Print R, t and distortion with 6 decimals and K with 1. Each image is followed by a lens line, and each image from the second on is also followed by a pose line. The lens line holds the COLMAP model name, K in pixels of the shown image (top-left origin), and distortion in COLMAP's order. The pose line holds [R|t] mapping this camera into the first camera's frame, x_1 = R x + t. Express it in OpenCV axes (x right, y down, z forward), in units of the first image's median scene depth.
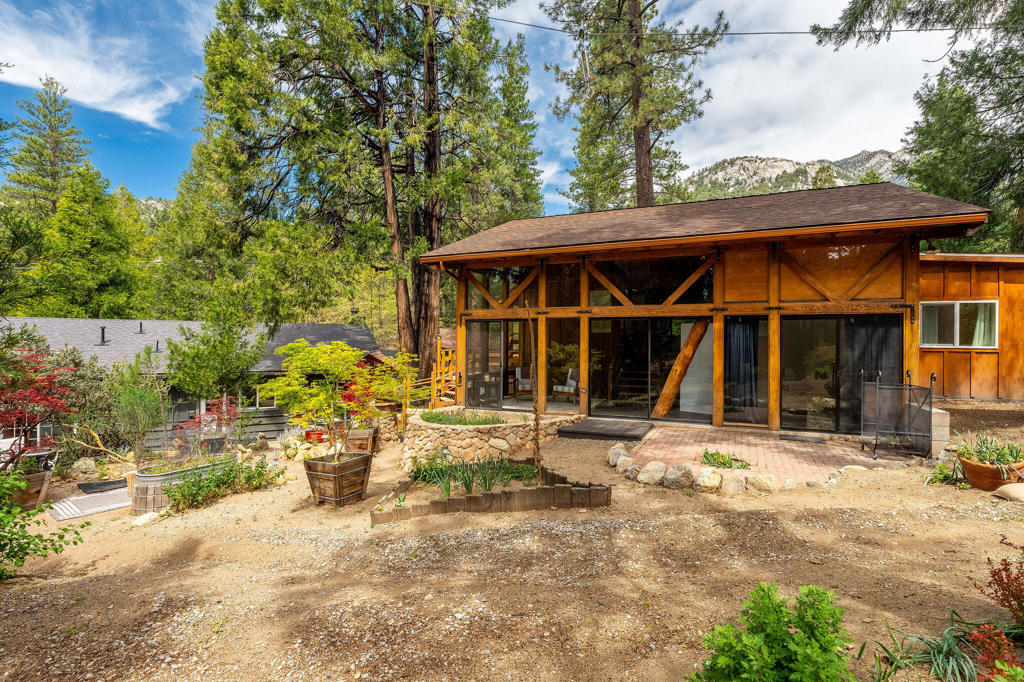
lens RADIAL K [[508.8, 0, 512.1], [0, 508.8, 341.0], [0, 0, 1]] dist [-0.001603, -0.000071]
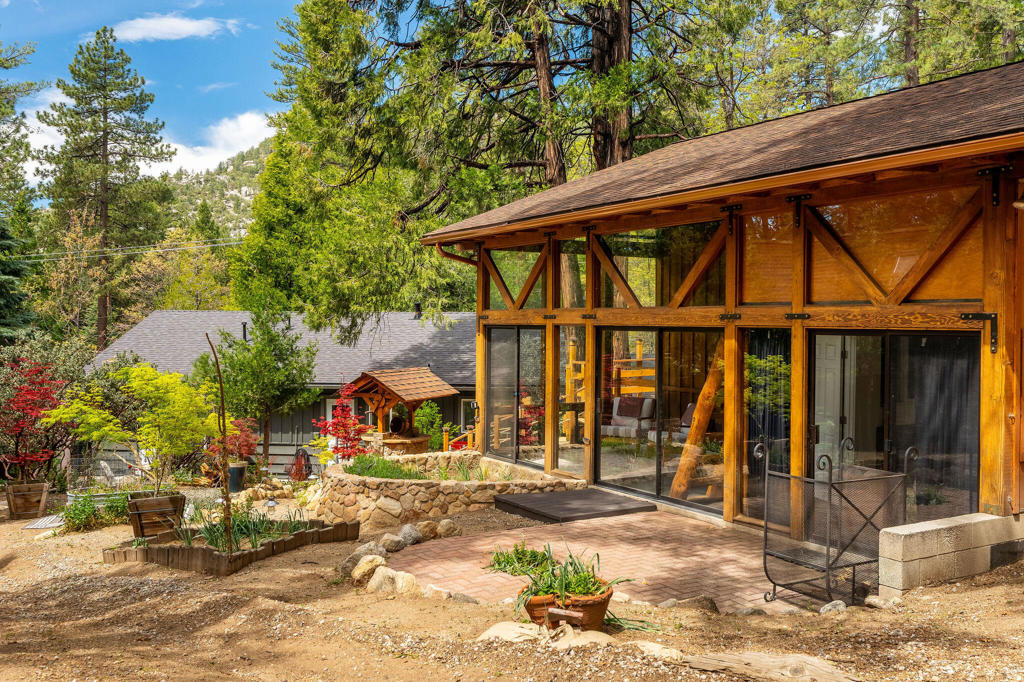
lens RADIAL K [[967.4, 0, 512.1], [0, 967.4, 340.6], [0, 0, 1]] dist [-0.013773, 0.000000]
pose [[0.813480, 0.011033, -0.581488, 0.839834], [0.001168, 0.999787, 0.020604, -0.057959], [0.581591, -0.017440, 0.813294, -0.022724]]
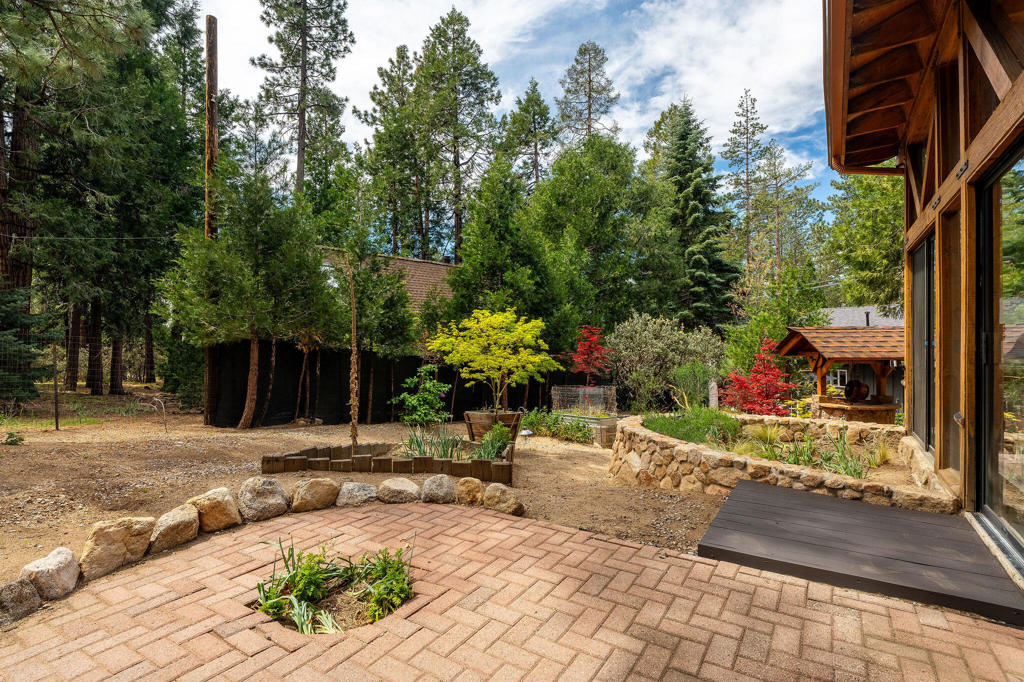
lens RADIAL K [[508.8, 0, 511.0], [0, 508.8, 340.1], [0, 0, 1]] dist [-0.001603, -0.000071]
pose [[-0.149708, -0.002978, -0.988726, 0.542199], [0.001539, 0.999994, -0.003245, 0.053457], [0.988729, -0.002007, -0.149703, 0.859476]]
